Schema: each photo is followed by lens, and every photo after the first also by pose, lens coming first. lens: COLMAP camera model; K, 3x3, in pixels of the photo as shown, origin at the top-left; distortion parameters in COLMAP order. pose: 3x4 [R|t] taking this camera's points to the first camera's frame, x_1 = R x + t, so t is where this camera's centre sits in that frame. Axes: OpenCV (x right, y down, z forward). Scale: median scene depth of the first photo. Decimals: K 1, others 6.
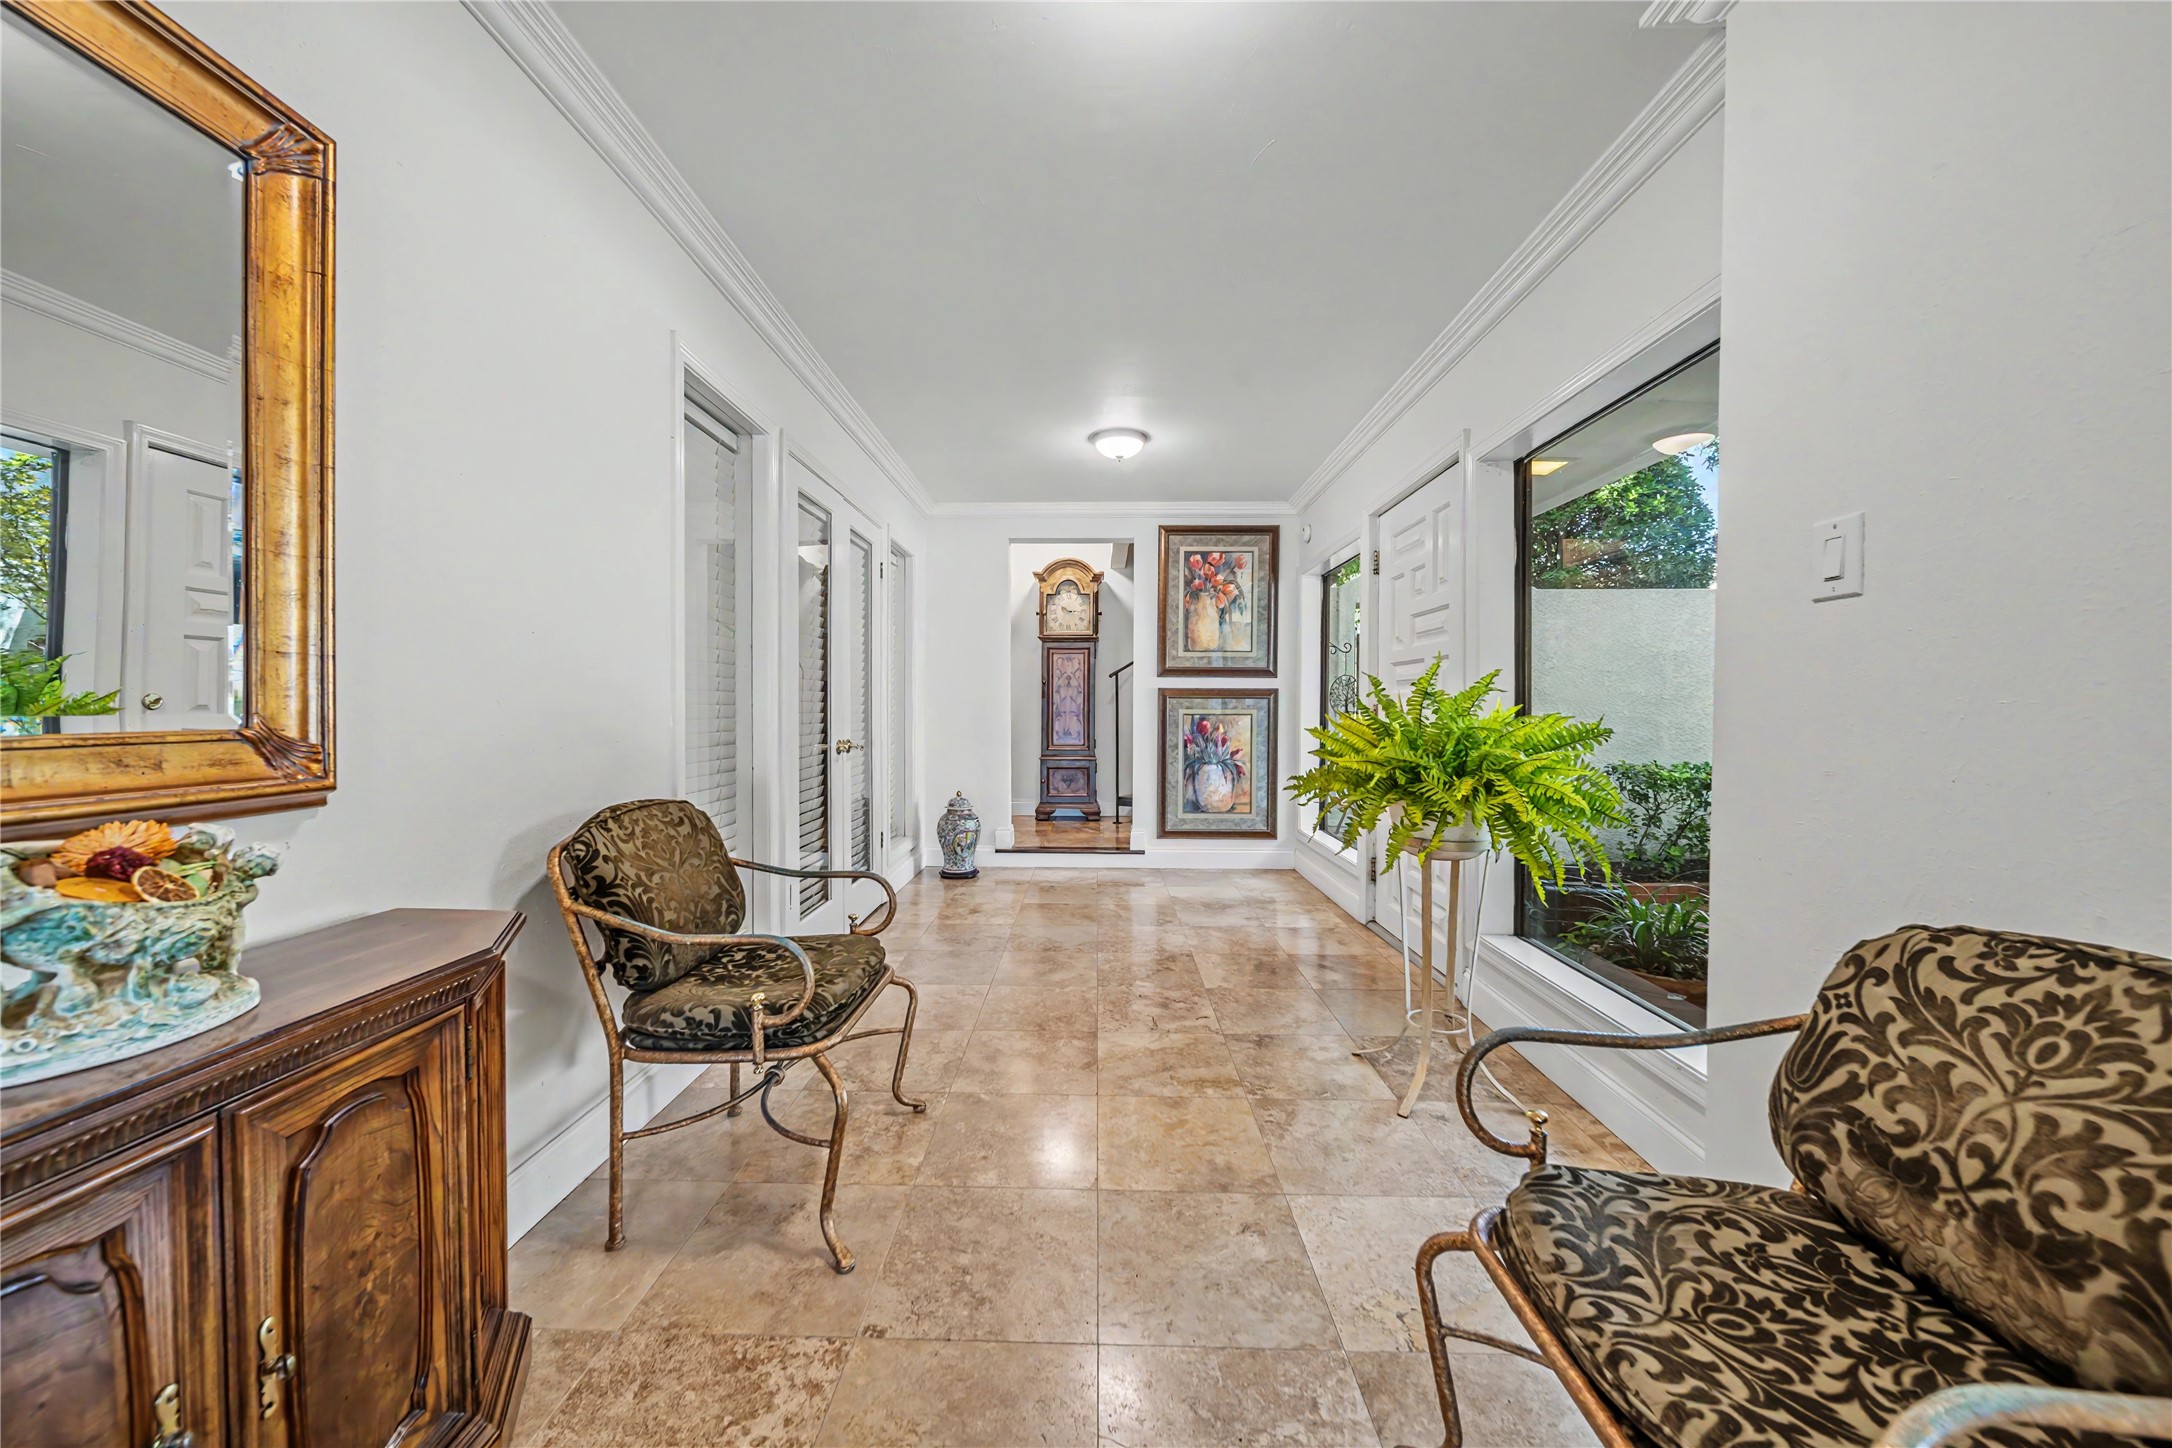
lens RADIAL K [[776.0, 0, 1078.5], [0, 776.0, 712.6], [0, 0, 1]] dist [-0.000593, -0.000143]
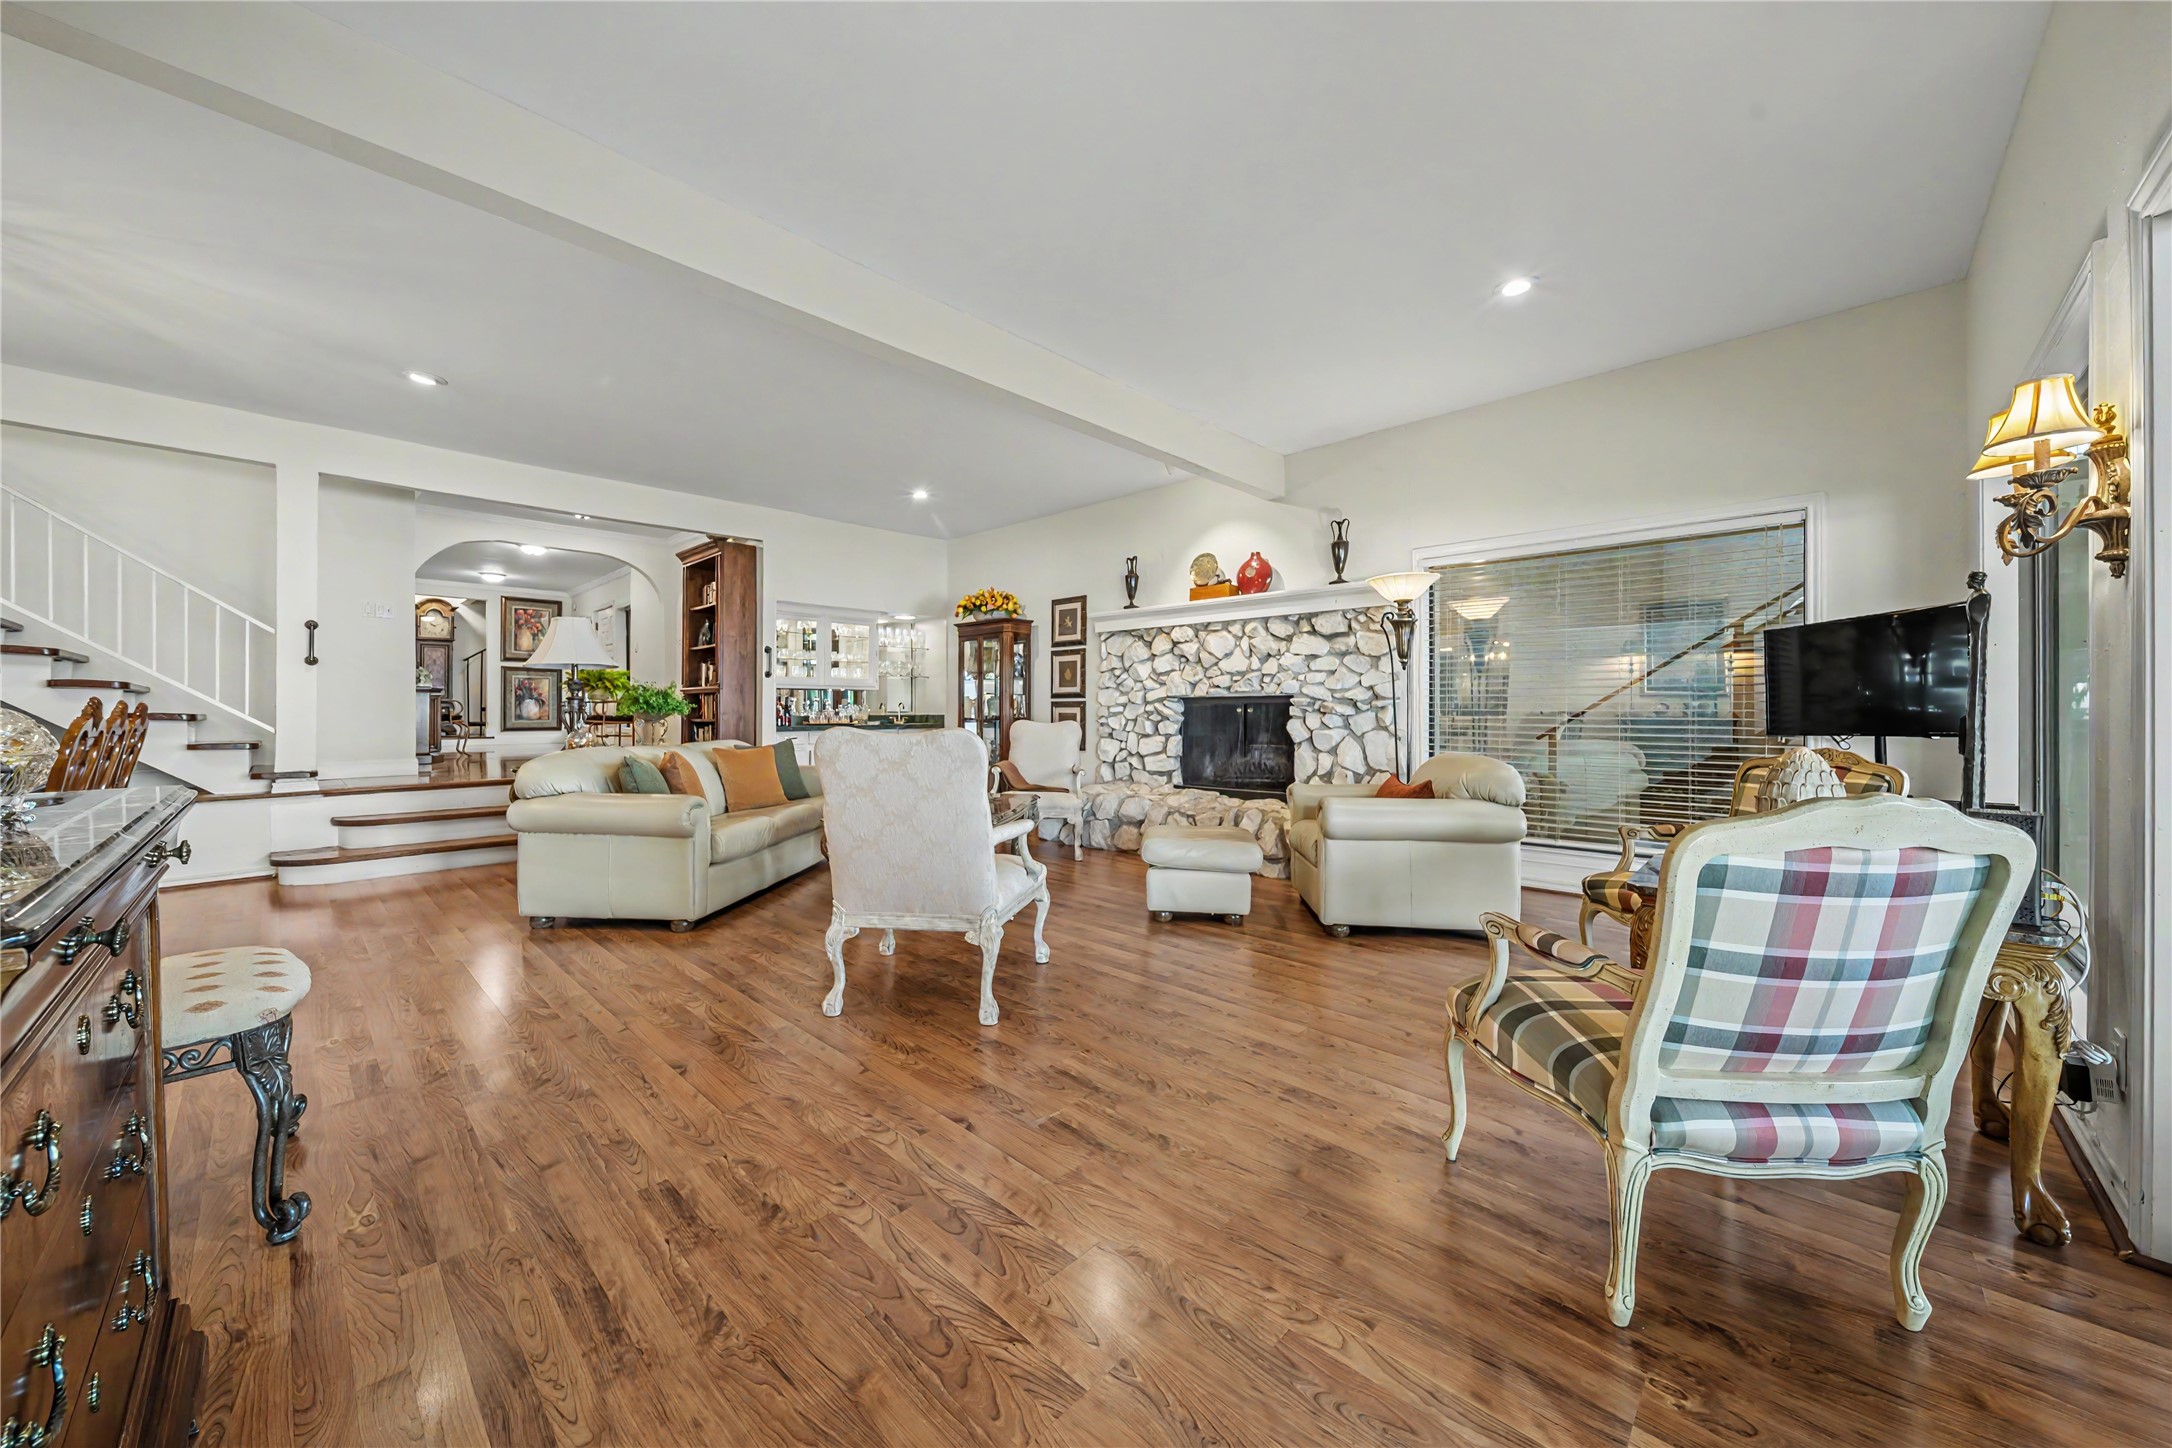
lens RADIAL K [[776.0, 0, 1078.5], [0, 776.0, 712.6], [0, 0, 1]] dist [-0.000593, -0.000143]
pose [[0.682366, -0.005391, 0.730991, -0.406482], [0.007689, 0.999970, 0.000196, 0.117587], [-0.730970, 0.005487, 0.682387, -1.801055]]
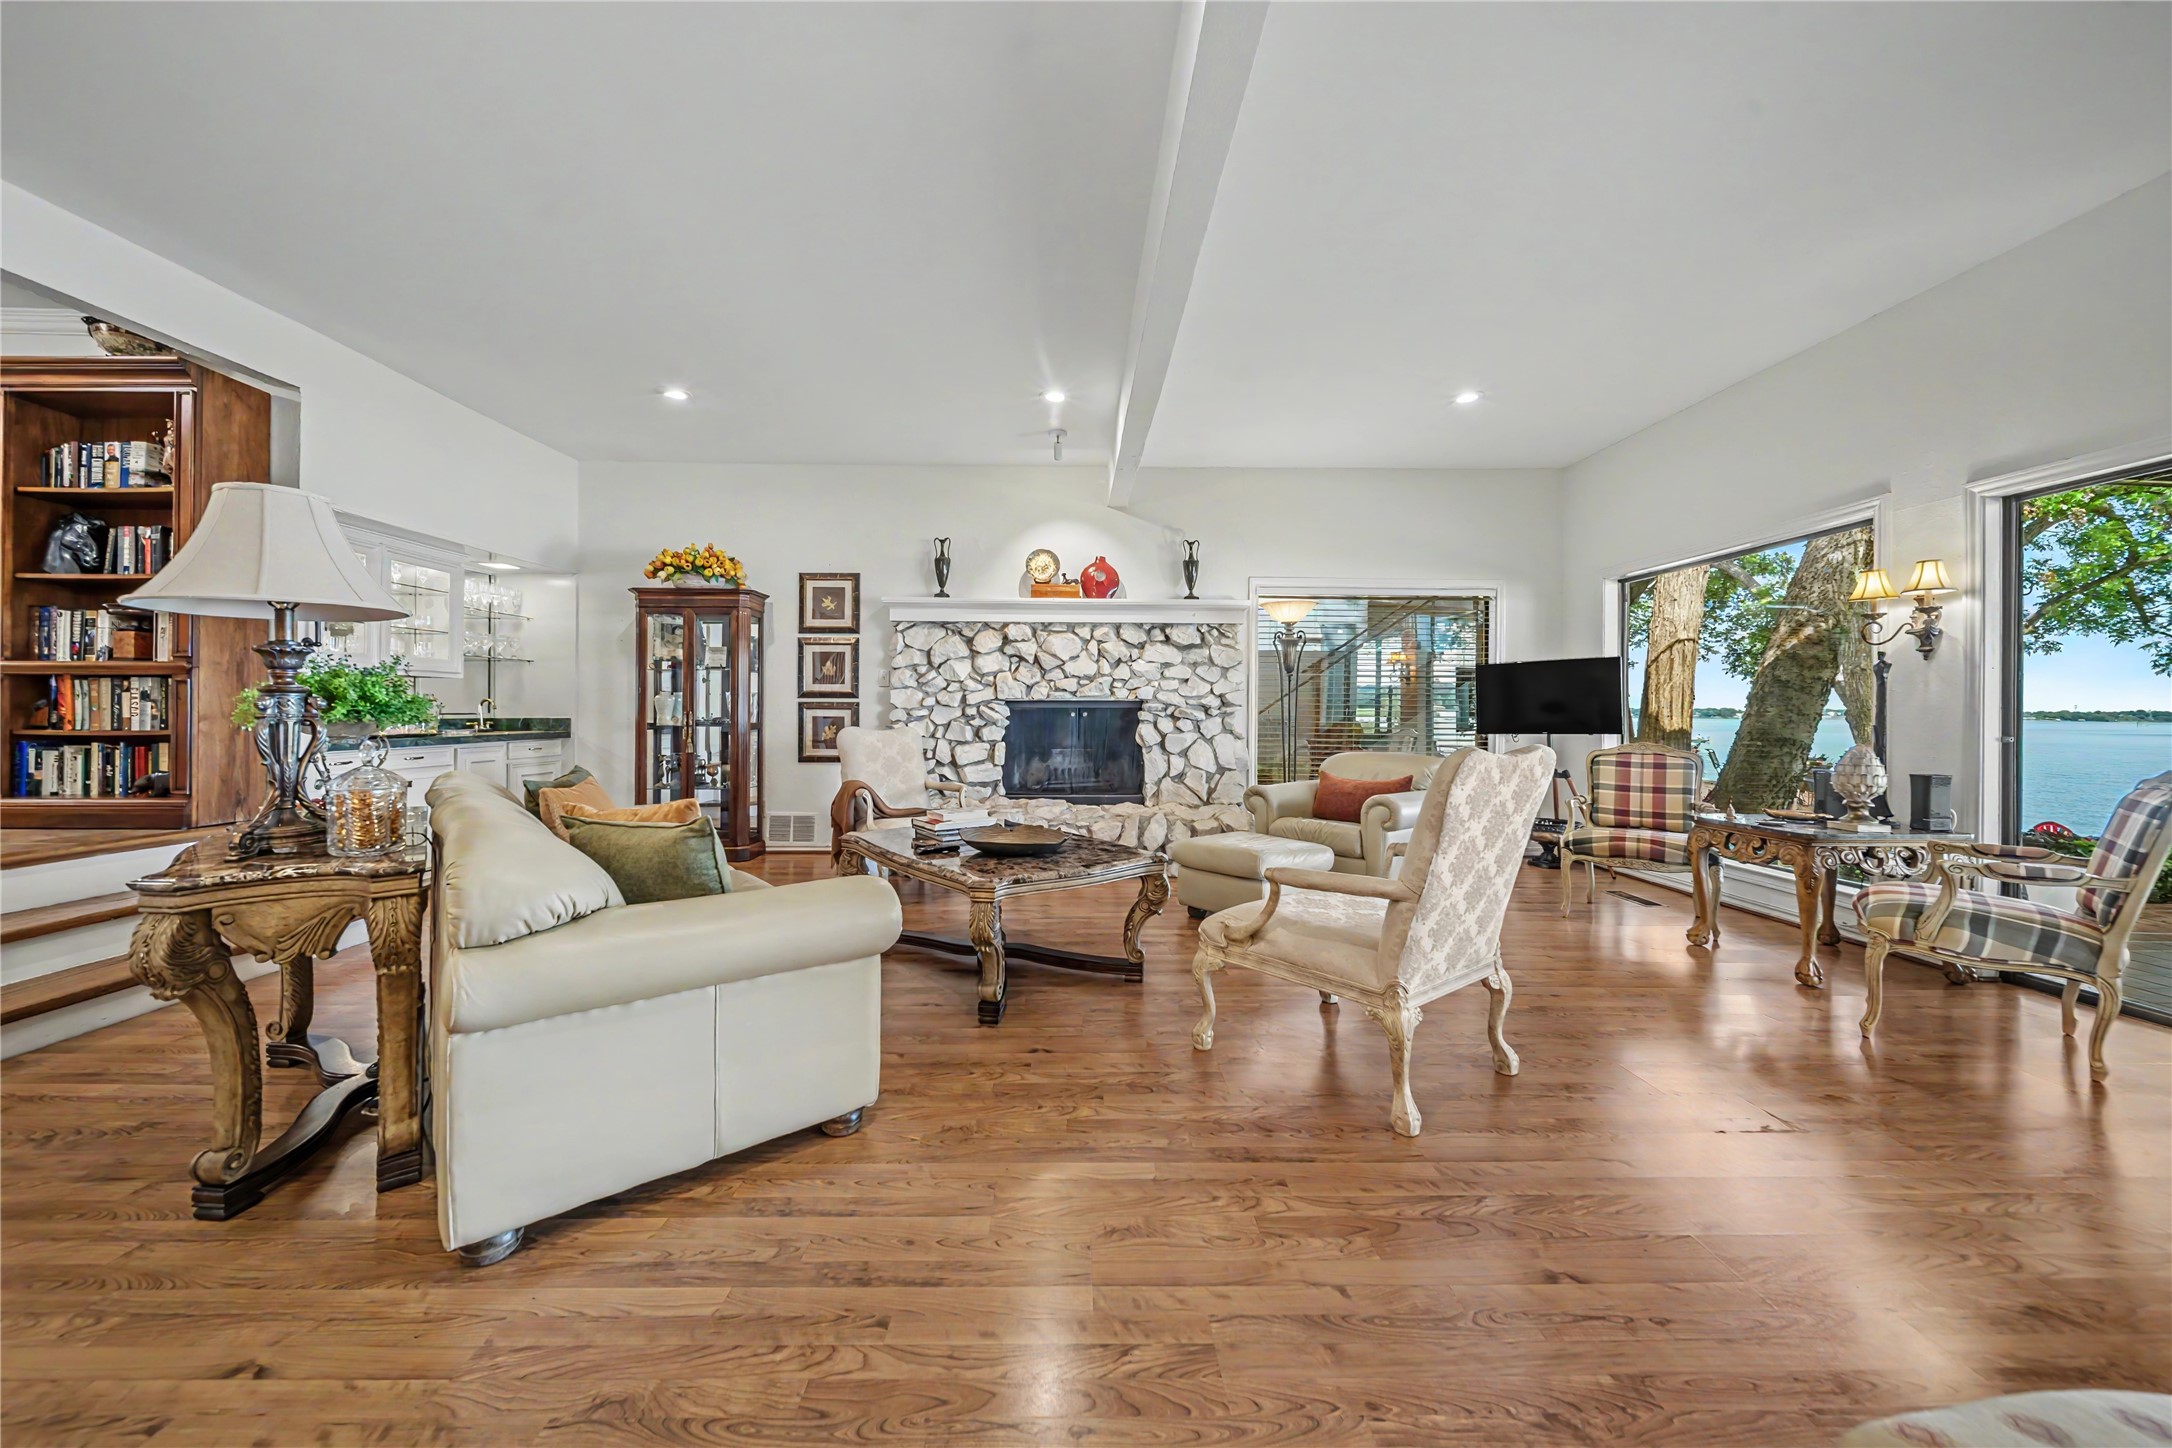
lens RADIAL K [[772.4, 0, 1078.9], [0, 772.4, 697.4], [0, 0, 1]] dist [0.006346, -0.000017]
pose [[-0.032673, 0.013278, 0.999378, -0.522075], [0.001089, 0.999912, -0.013250, 0.105982], [-0.999466, 0.000655, -0.032684, -1.167905]]
